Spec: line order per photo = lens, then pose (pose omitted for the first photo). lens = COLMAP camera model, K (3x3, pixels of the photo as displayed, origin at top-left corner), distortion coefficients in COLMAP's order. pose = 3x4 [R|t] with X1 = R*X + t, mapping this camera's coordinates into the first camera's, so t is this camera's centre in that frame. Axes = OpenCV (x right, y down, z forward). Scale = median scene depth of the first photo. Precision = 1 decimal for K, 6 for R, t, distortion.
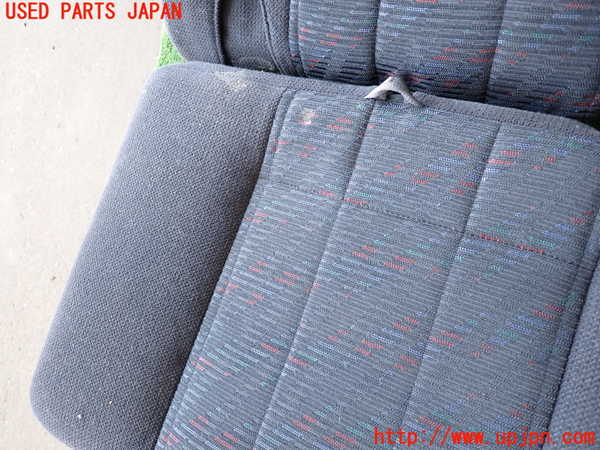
lens RADIAL K [[442.5, 0, 300.0], [0, 442.5, 225.0], [0, 0, 1]] dist [0.001217, 0.002402]
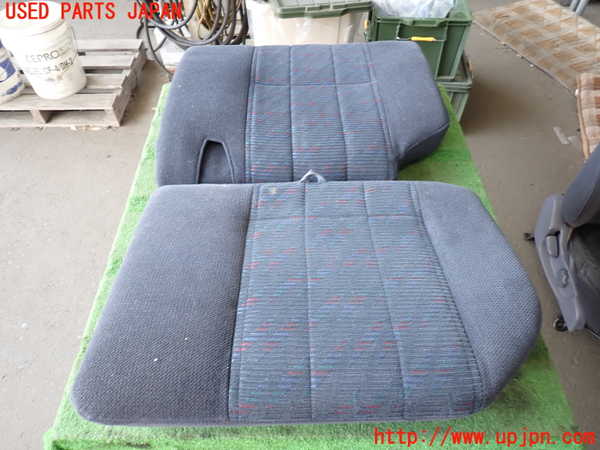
lens RADIAL K [[442.5, 0, 300.0], [0, 442.5, 225.0], [0, 0, 1]] dist [0.001217, 0.002402]
pose [[0.865842, 0.063214, 0.496308, -0.792002], [0.293956, 0.738436, -0.606879, 1.022185], [-0.404855, 0.671354, 0.620787, -0.121433]]
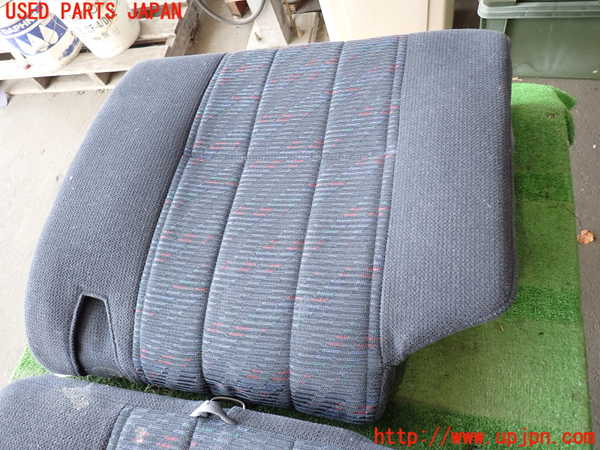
lens RADIAL K [[442.5, 0, 300.0], [0, 442.5, 225.0], [0, 0, 1]] dist [0.001217, 0.002402]
pose [[0.981243, -0.013119, 0.192327, 0.199908], [0.100177, 0.887093, -0.450589, -0.167044], [-0.164700, 0.461404, 0.871768, -0.271658]]
